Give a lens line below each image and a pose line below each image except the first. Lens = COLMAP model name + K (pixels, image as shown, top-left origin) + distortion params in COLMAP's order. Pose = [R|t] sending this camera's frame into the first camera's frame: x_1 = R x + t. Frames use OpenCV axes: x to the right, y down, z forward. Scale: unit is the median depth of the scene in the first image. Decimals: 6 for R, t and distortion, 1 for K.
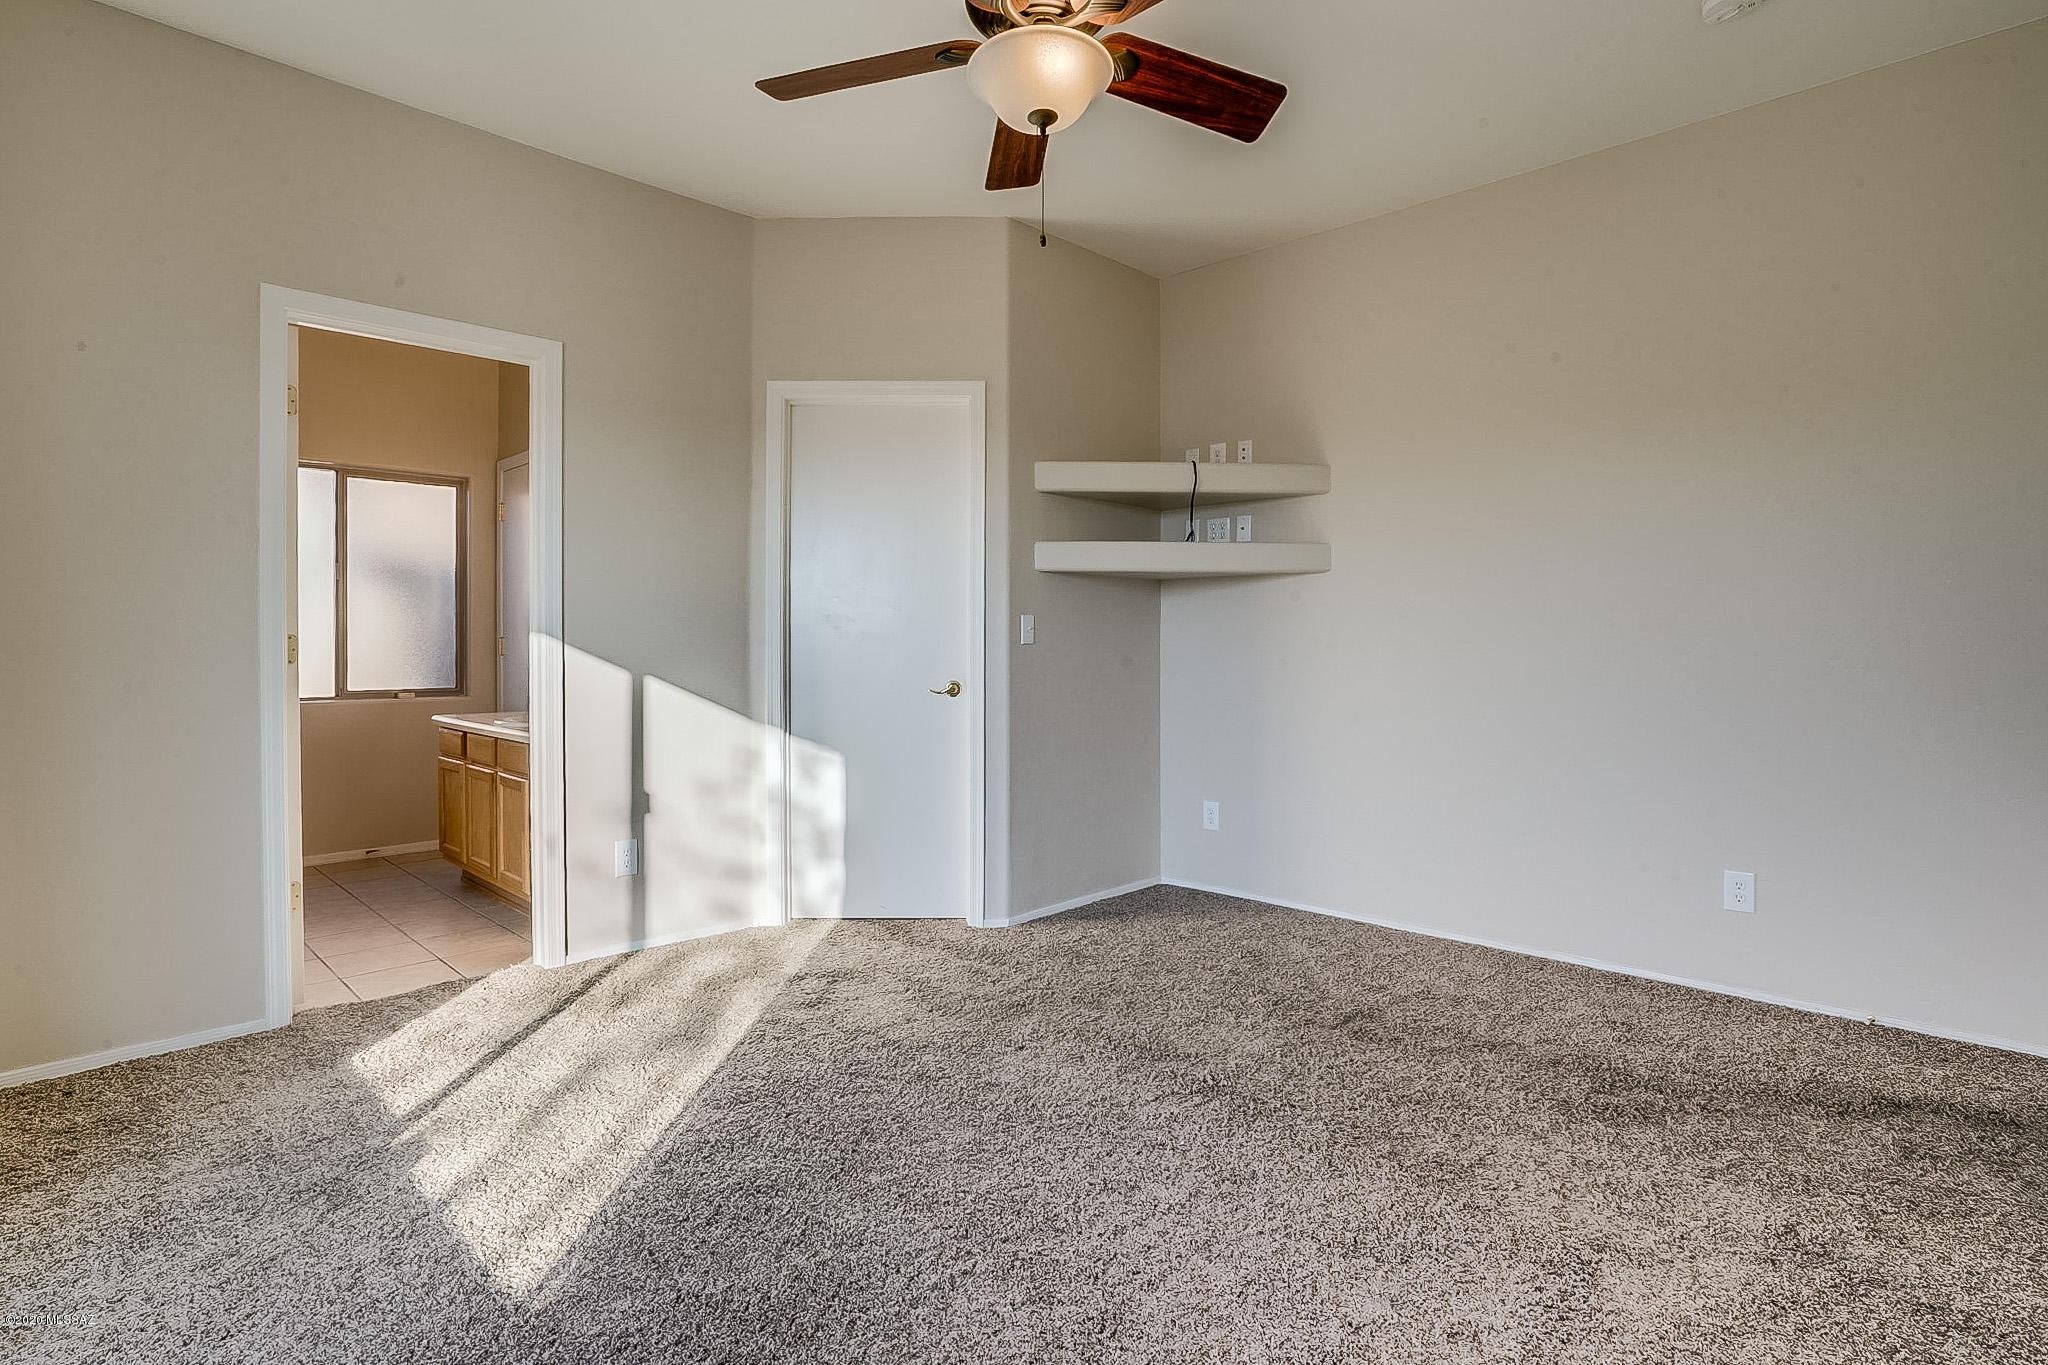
lens RADIAL K [[1038.5, 0, 1014.1], [0, 1038.5, 658.9], [0, 0, 1]] dist [-0.001376, 0.001171]
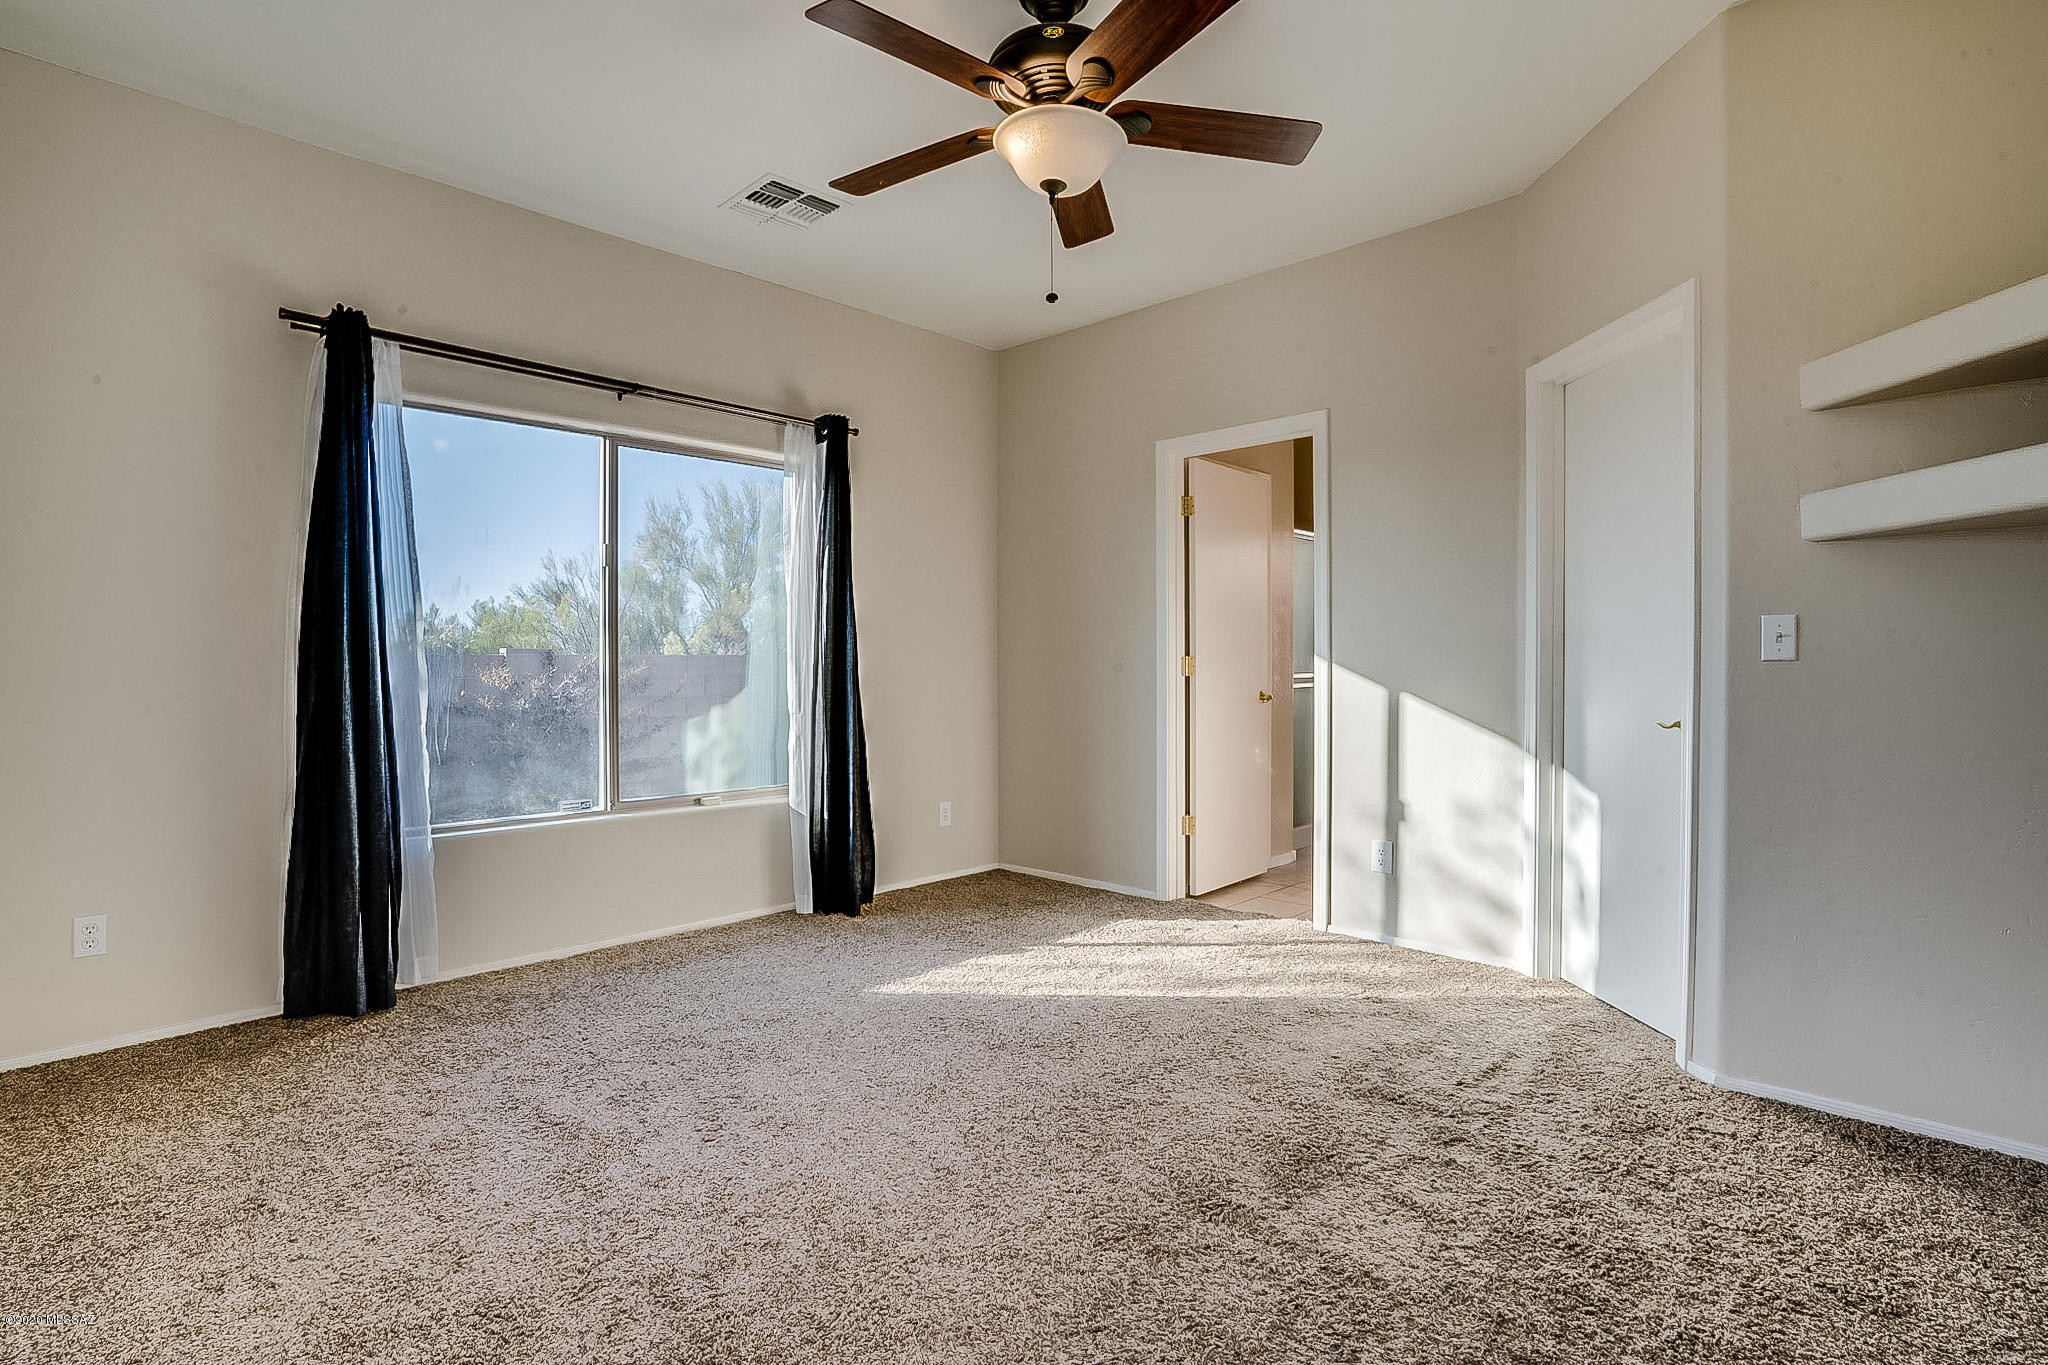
lens RADIAL K [[1050.8, 0, 1011.2], [0, 1050.8, 690.8], [0, 0, 1]] dist [-0.022980, 0.000741]
pose [[-0.009450, 0.022221, -0.999708, 0.779293], [-0.009594, 0.999705, 0.022311, -0.005826], [0.999909, 0.009802, -0.009235, 0.656193]]
